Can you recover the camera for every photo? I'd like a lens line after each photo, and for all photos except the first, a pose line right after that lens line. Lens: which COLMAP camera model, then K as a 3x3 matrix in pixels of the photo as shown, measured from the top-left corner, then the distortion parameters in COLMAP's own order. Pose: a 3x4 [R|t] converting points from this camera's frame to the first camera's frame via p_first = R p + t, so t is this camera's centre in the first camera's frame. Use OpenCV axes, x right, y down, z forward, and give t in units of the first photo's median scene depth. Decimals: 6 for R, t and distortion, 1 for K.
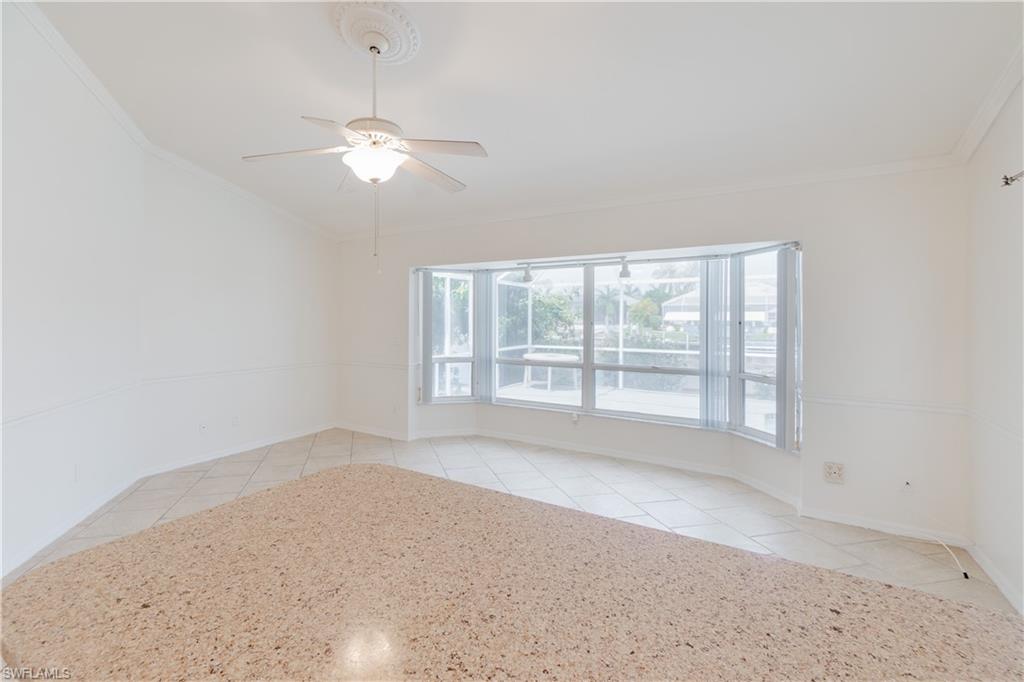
lens RADIAL K [[456.0, 0, 469.9], [0, 456.0, 314.1], [0, 0, 1]] dist [-0.006051, 0.002229]
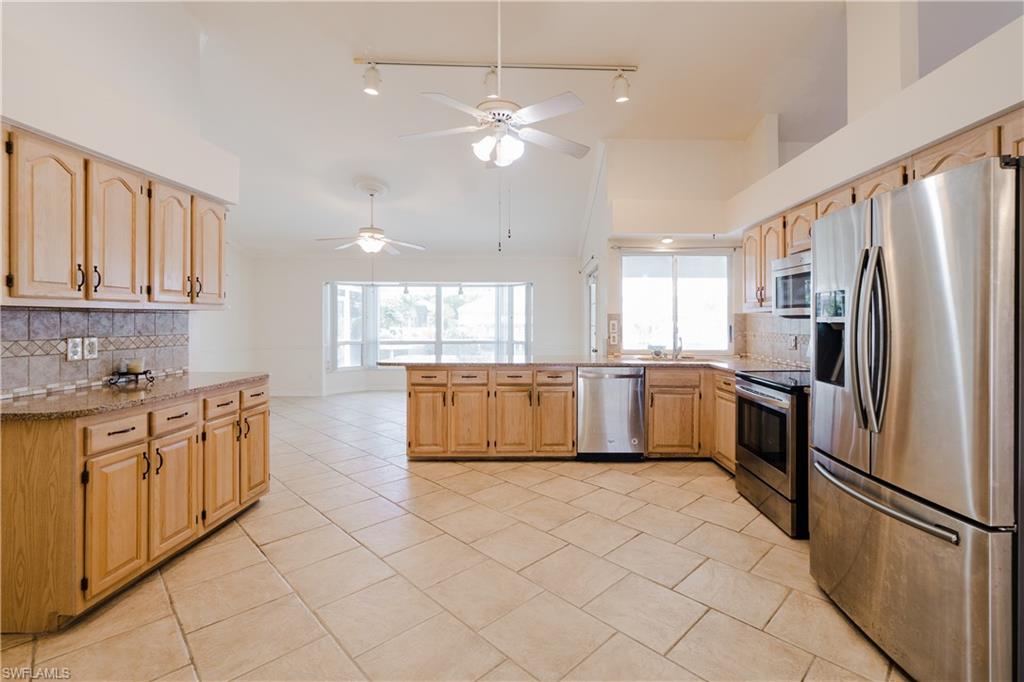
lens RADIAL K [[456.0, 0, 536.0], [0, 456.0, 321.8], [0, 0, 1]] dist [-0.006051, 0.002229]
pose [[0.839928, -0.001992, 0.542694, -0.387616], [-0.001928, 0.999976, 0.006654, 0.020196], [-0.542694, -0.006635, 0.839904, -0.707002]]
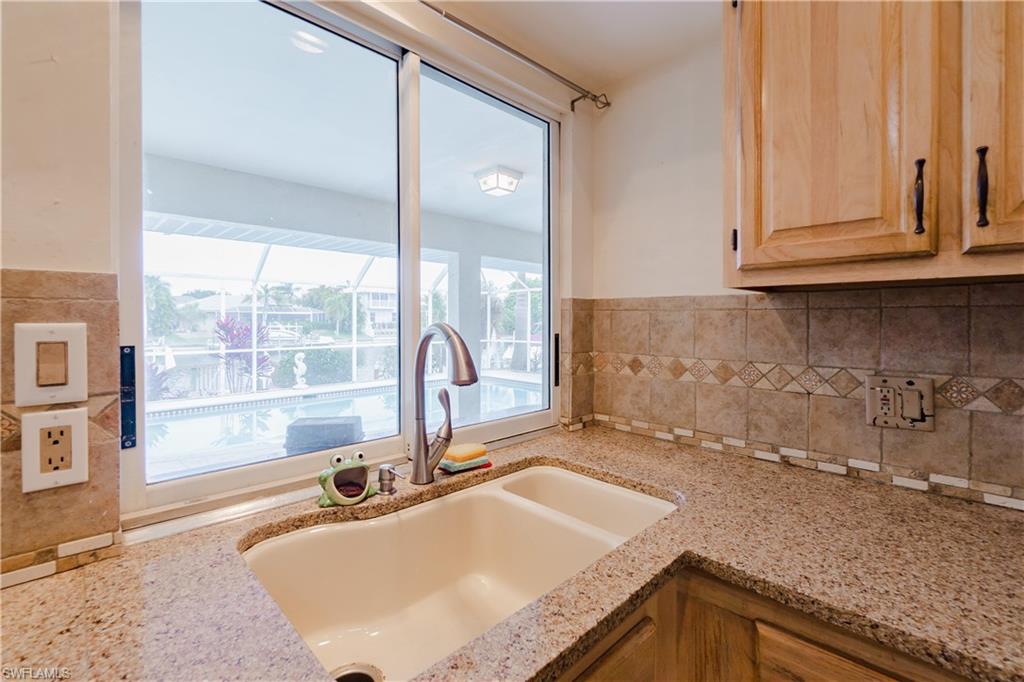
lens RADIAL K [[456.0, 0, 508.8], [0, 456.0, 323.7], [0, 0, 1]] dist [-0.006051, 0.002229]
pose [[0.218369, -0.008941, 0.975825, 0.174135], [-0.004976, 0.999935, 0.010275, 0.022551], [-0.975854, -0.007099, 0.218310, -0.146310]]
